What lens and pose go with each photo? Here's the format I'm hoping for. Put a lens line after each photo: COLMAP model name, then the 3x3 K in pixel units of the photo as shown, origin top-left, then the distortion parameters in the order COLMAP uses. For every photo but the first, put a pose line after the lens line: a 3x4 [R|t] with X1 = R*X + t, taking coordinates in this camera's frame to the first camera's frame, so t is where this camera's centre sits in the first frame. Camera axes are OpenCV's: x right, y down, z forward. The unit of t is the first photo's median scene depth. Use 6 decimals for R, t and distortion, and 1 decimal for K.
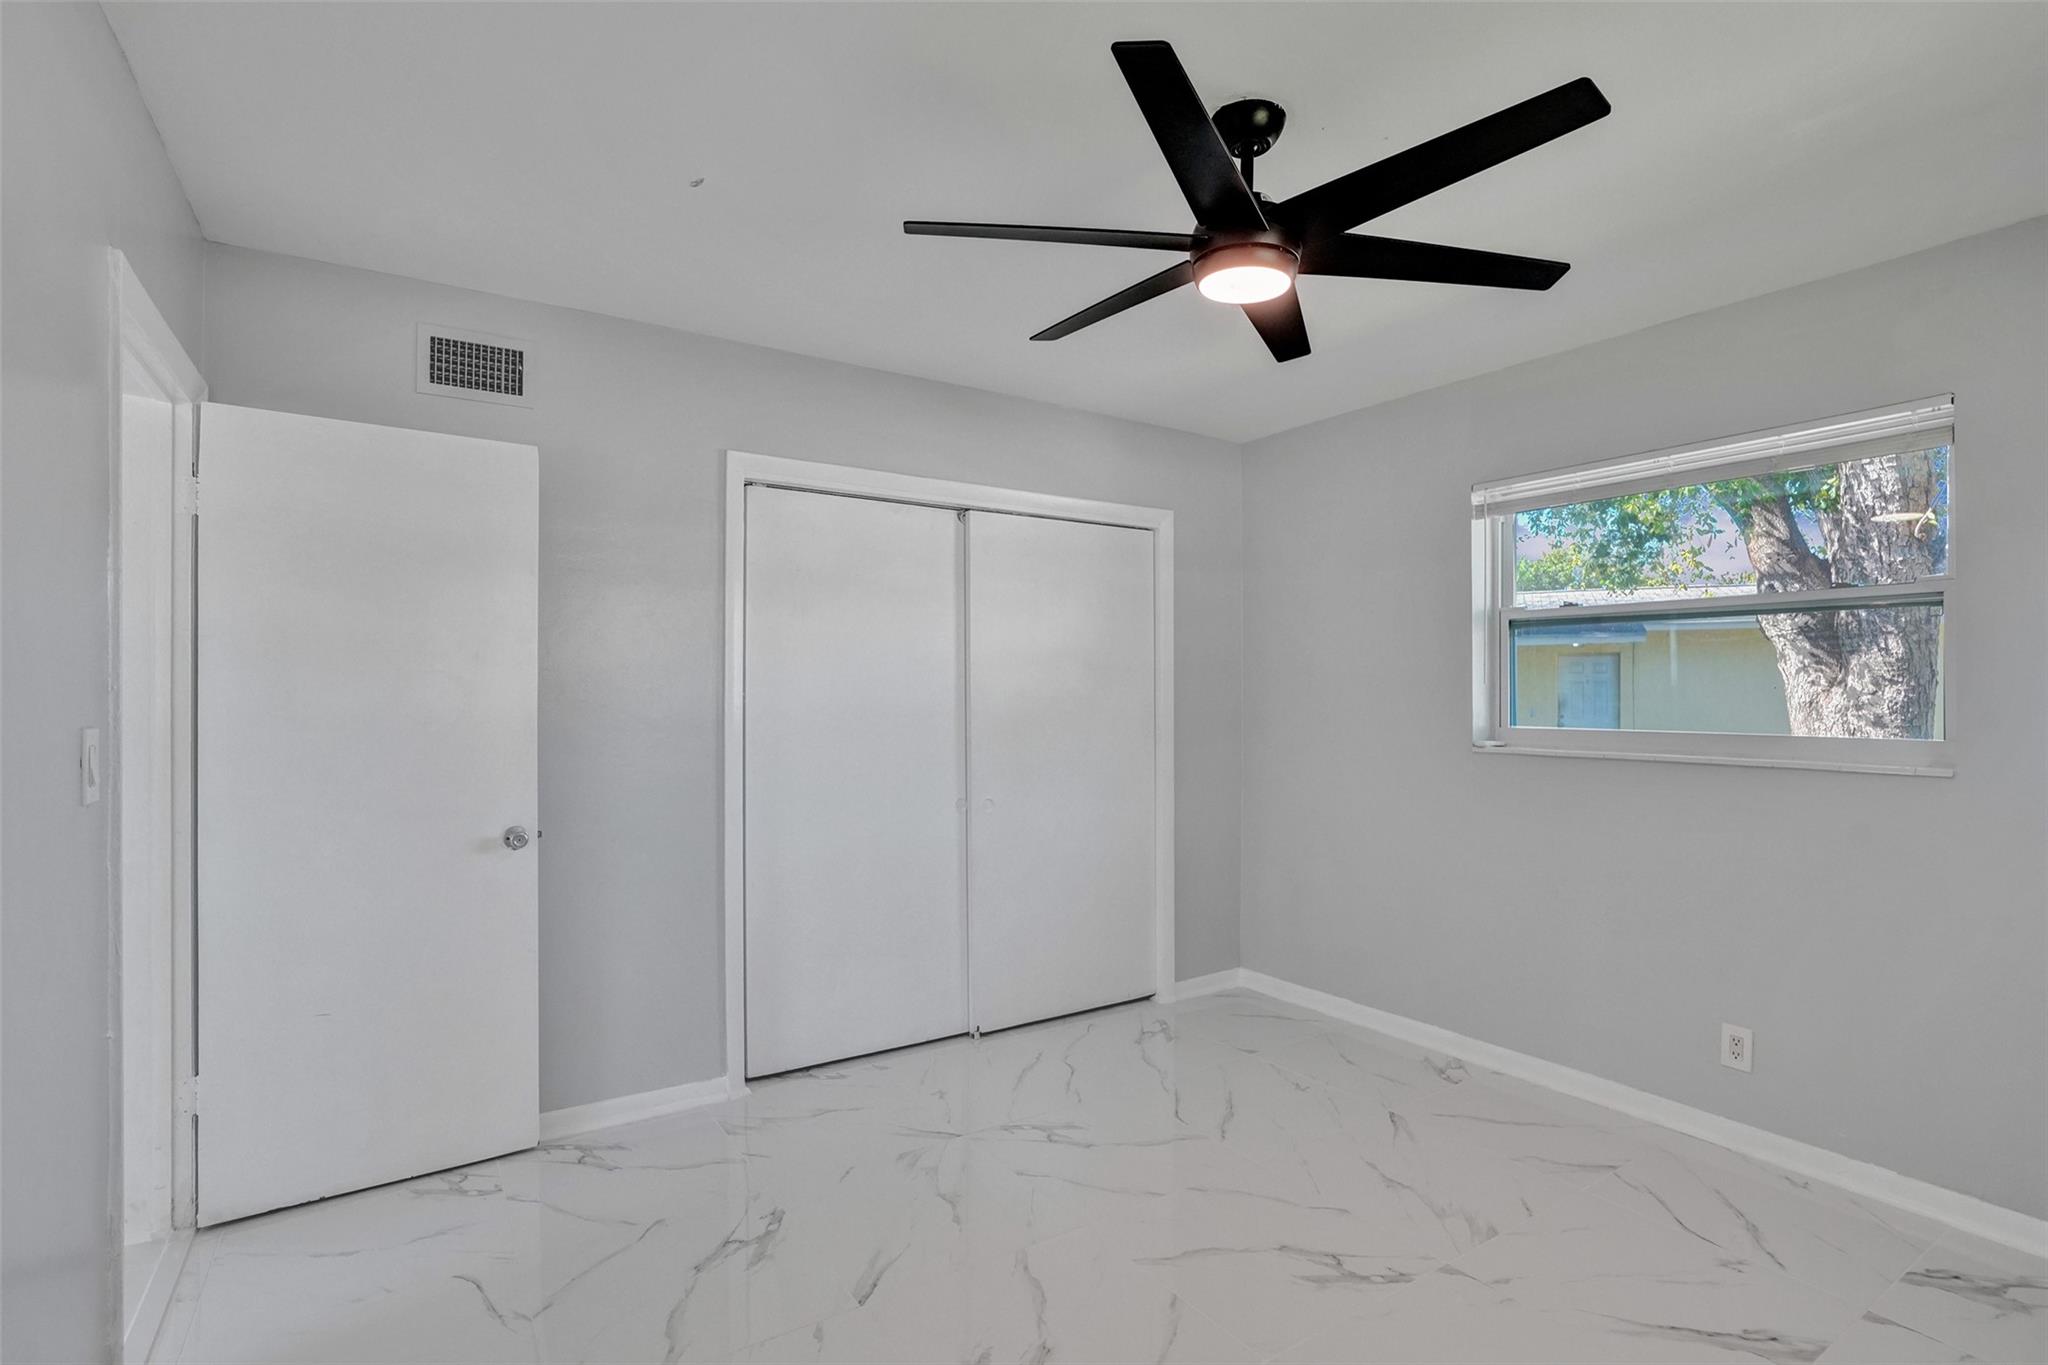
lens RADIAL K [[976.9, 0, 1027.2], [0, 976.9, 692.6], [0, 0, 1]] dist [-0.052204, 0.027195]
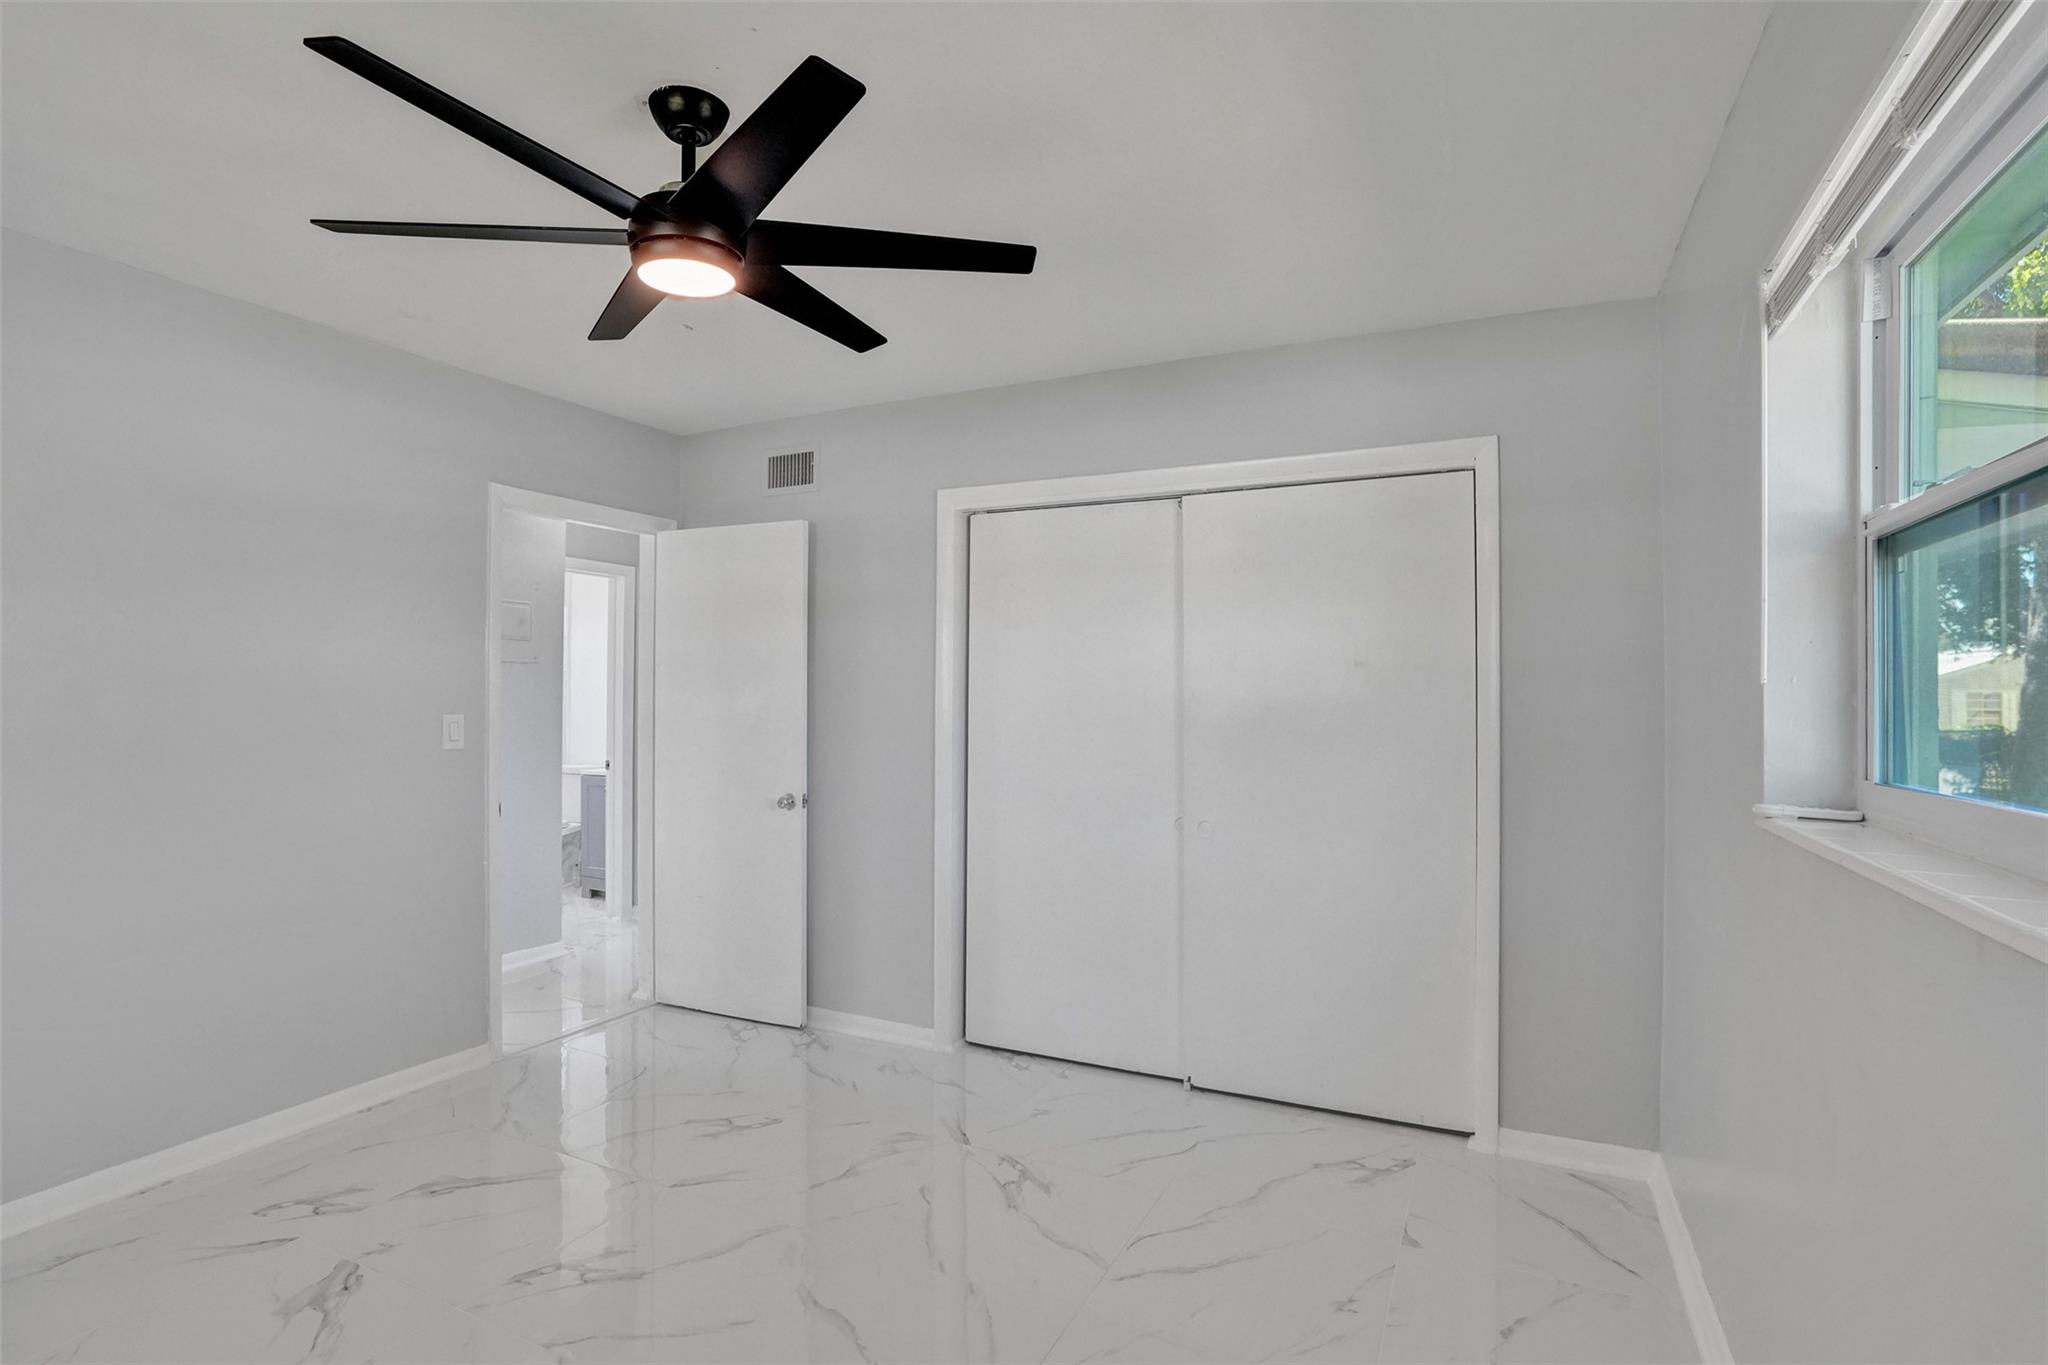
lens RADIAL K [[976.9, 0, 1027.2], [0, 976.9, 692.6], [0, 0, 1]] dist [-0.052204, 0.027195]
pose [[0.514326, -0.002066, -0.857592, 0.736093], [-0.004296, 0.999978, -0.004986, -0.001725], [0.857584, 0.006248, 0.514306, 0.485529]]
